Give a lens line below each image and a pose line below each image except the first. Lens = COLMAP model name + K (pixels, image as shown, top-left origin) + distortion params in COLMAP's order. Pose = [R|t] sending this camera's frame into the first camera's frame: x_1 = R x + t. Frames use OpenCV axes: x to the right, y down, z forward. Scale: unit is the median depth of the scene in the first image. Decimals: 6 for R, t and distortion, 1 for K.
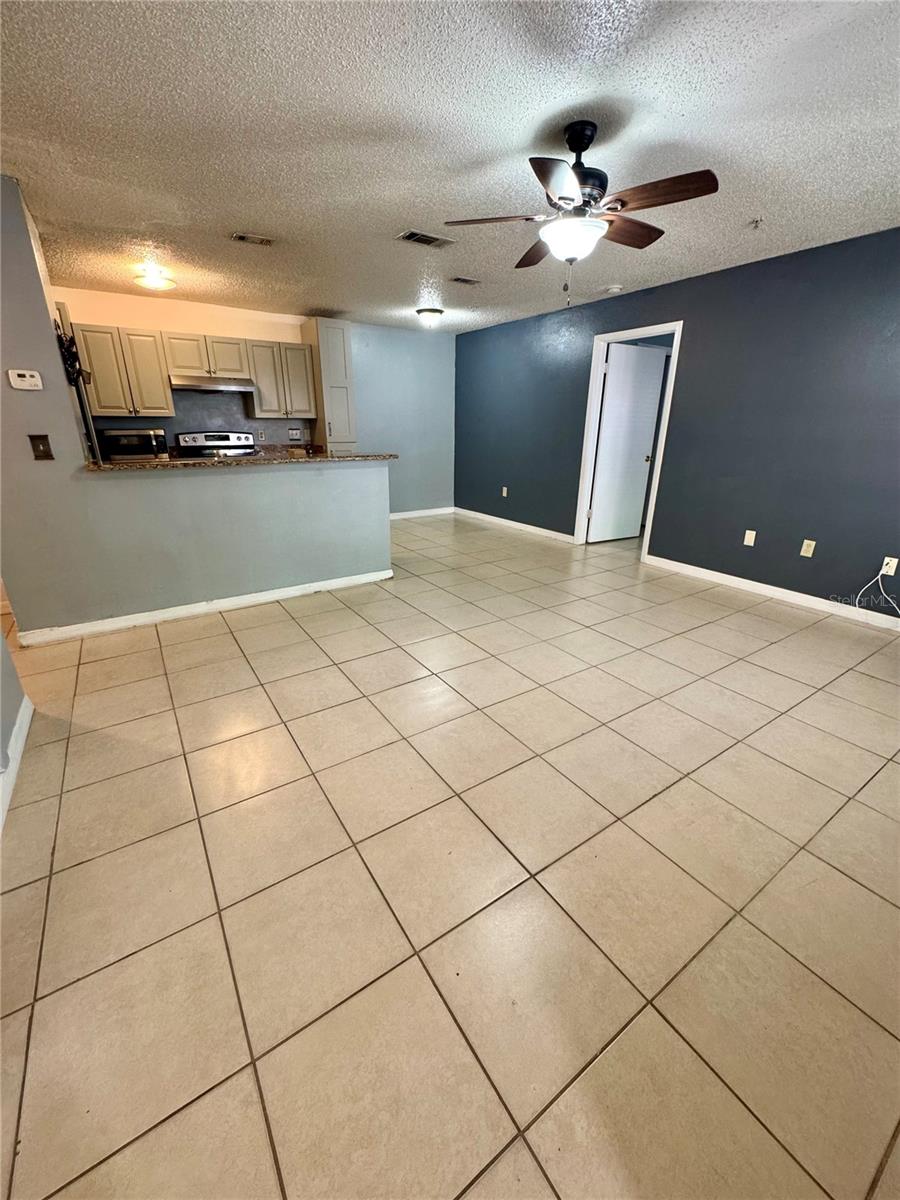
lens RADIAL K [[479.2, 0, 456.4], [0, 479.2, 599.8], [0, 0, 1]] dist [-0.000378, -0.000135]
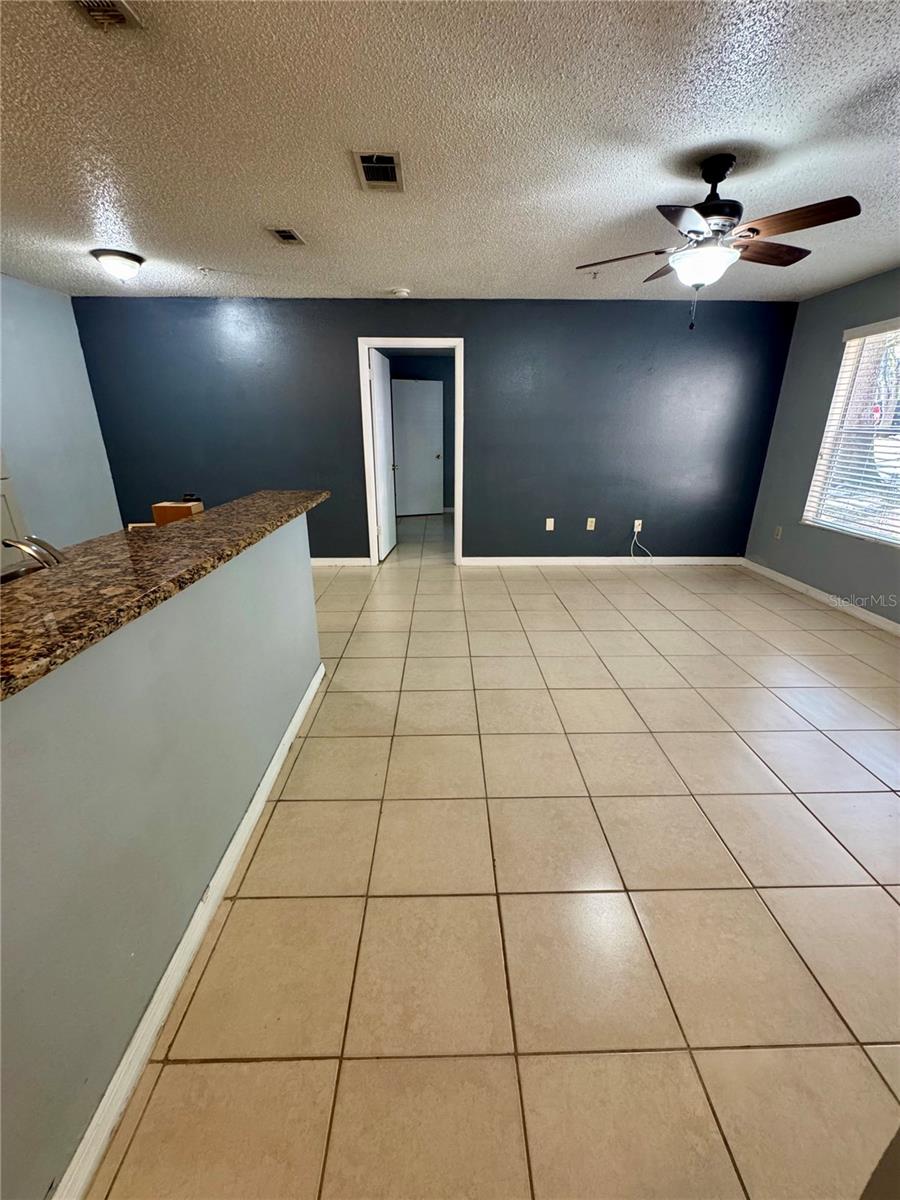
lens RADIAL K [[479.2, 0, 452.9], [0, 479.2, 598.3], [0, 0, 1]] dist [-0.000378, -0.000135]
pose [[0.541801, -0.287997, 0.789626, -0.561712], [0.292242, 0.945397, 0.144289, -0.199228], [-0.788065, 0.152586, 0.596382, 0.480600]]
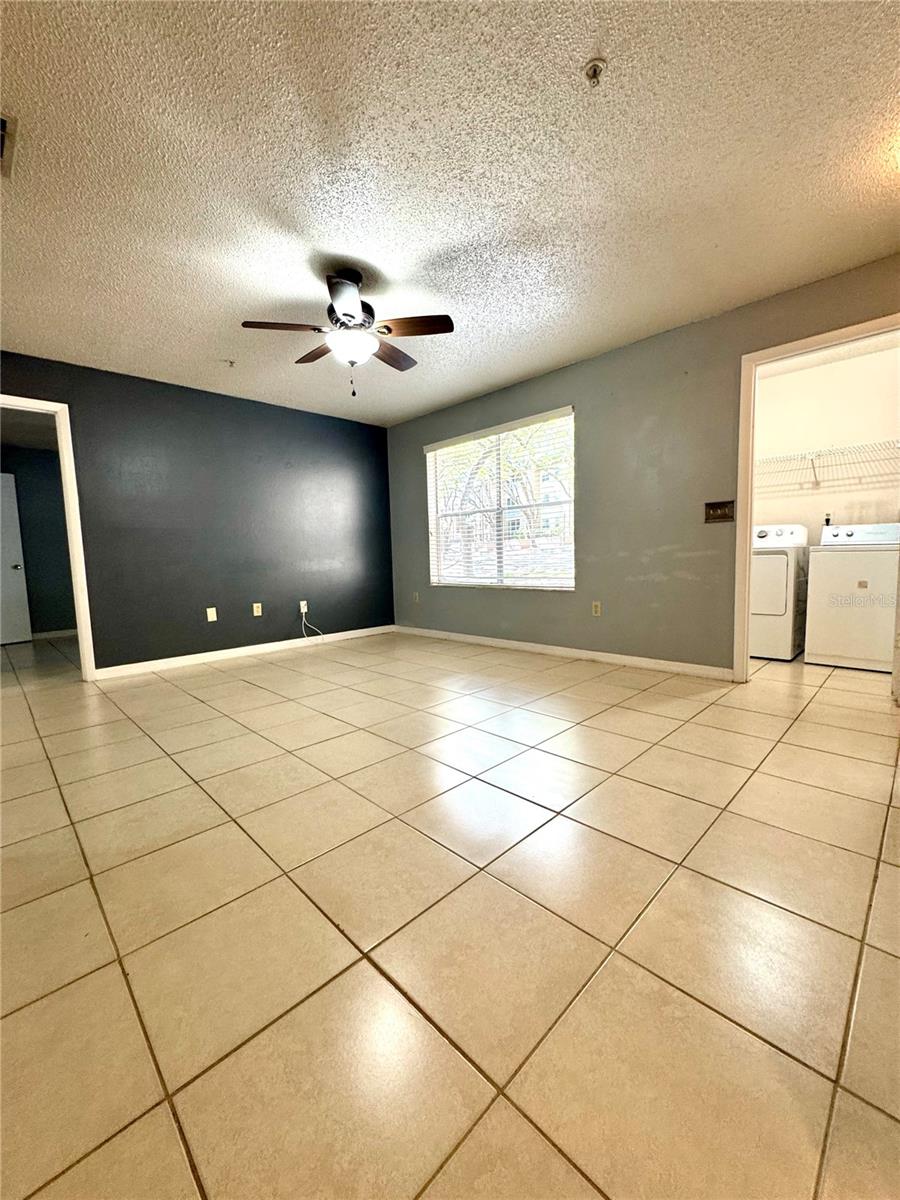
lens RADIAL K [[479.2, 0, 449.9], [0, 479.2, 599.4], [0, 0, 1]] dist [-0.000378, -0.000135]
pose [[-0.182897, -0.093481, 0.978678, -0.575564], [0.365803, 0.917525, 0.156002, -0.131301], [-0.912544, 0.386535, -0.133617, 0.623944]]
